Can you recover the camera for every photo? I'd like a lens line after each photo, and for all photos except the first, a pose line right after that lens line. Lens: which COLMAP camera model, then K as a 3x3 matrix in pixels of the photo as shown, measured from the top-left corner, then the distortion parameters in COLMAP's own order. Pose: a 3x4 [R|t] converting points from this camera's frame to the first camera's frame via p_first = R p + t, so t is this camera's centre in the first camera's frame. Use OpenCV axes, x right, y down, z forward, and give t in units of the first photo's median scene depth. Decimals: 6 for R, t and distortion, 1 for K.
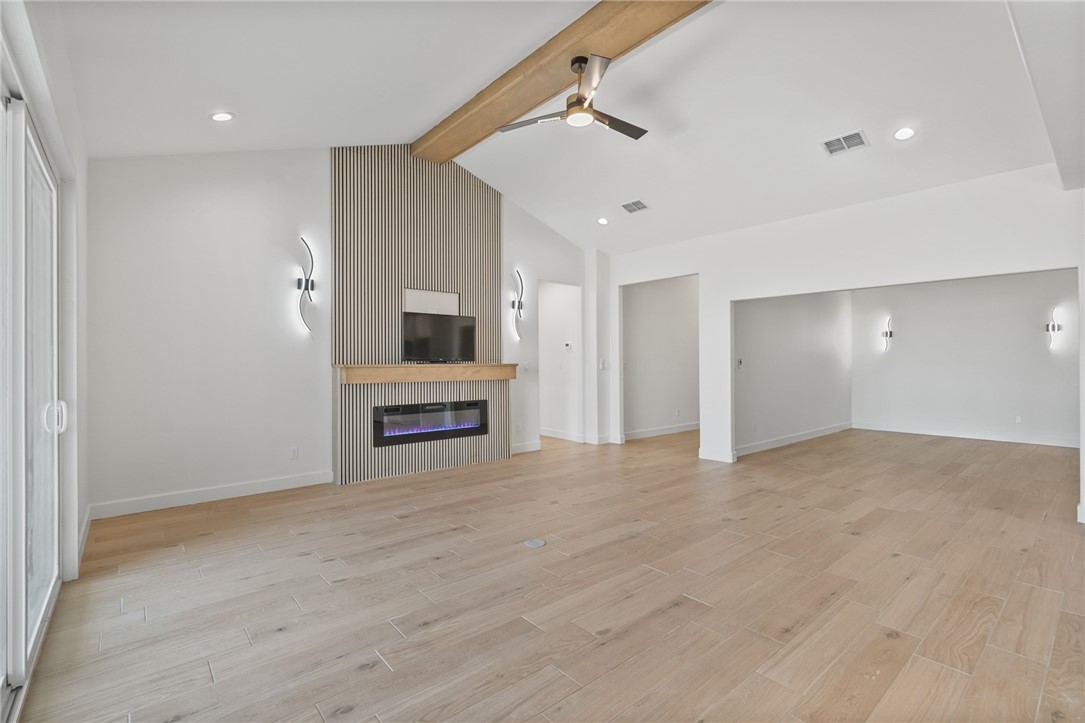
lens RADIAL K [[493.9, 0, 551.1], [0, 493.9, 362.4], [0, 0, 1]] dist [0.003403, 0.000006]
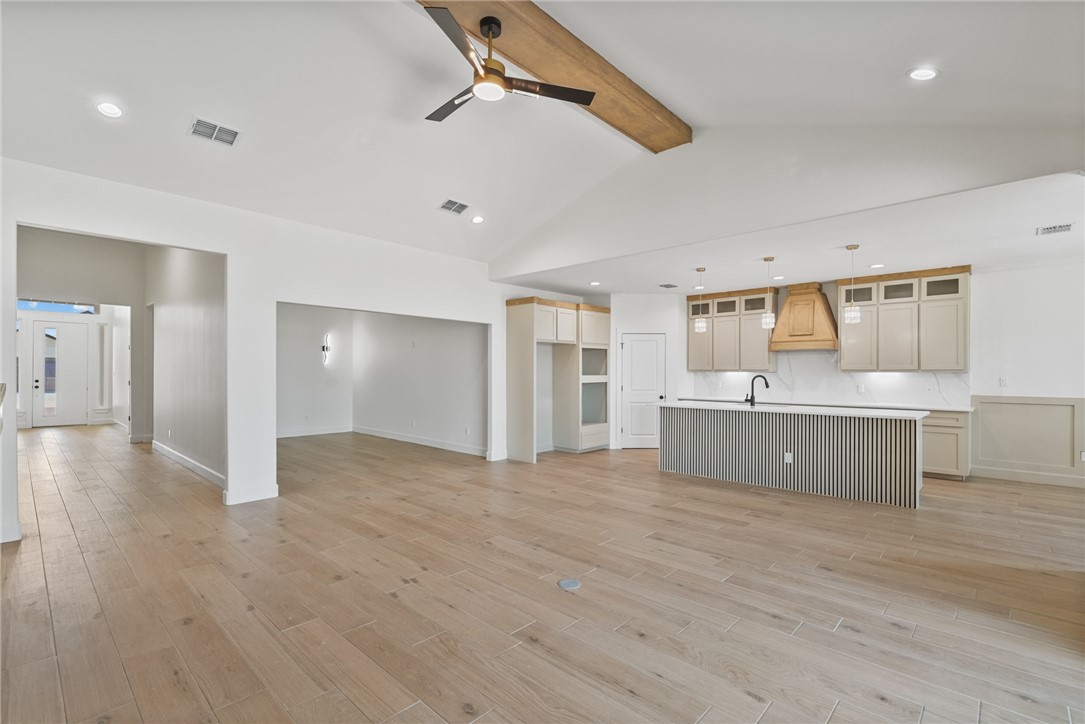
lens RADIAL K [[493.9, 0, 548.6], [0, 493.9, 367.7], [0, 0, 1]] dist [0.003403, 0.000006]
pose [[-0.118605, 0.009632, 0.992895, -1.028865], [-0.005996, 0.999928, -0.010417, -0.012769], [-0.992923, -0.007189, -0.118539, 1.296800]]
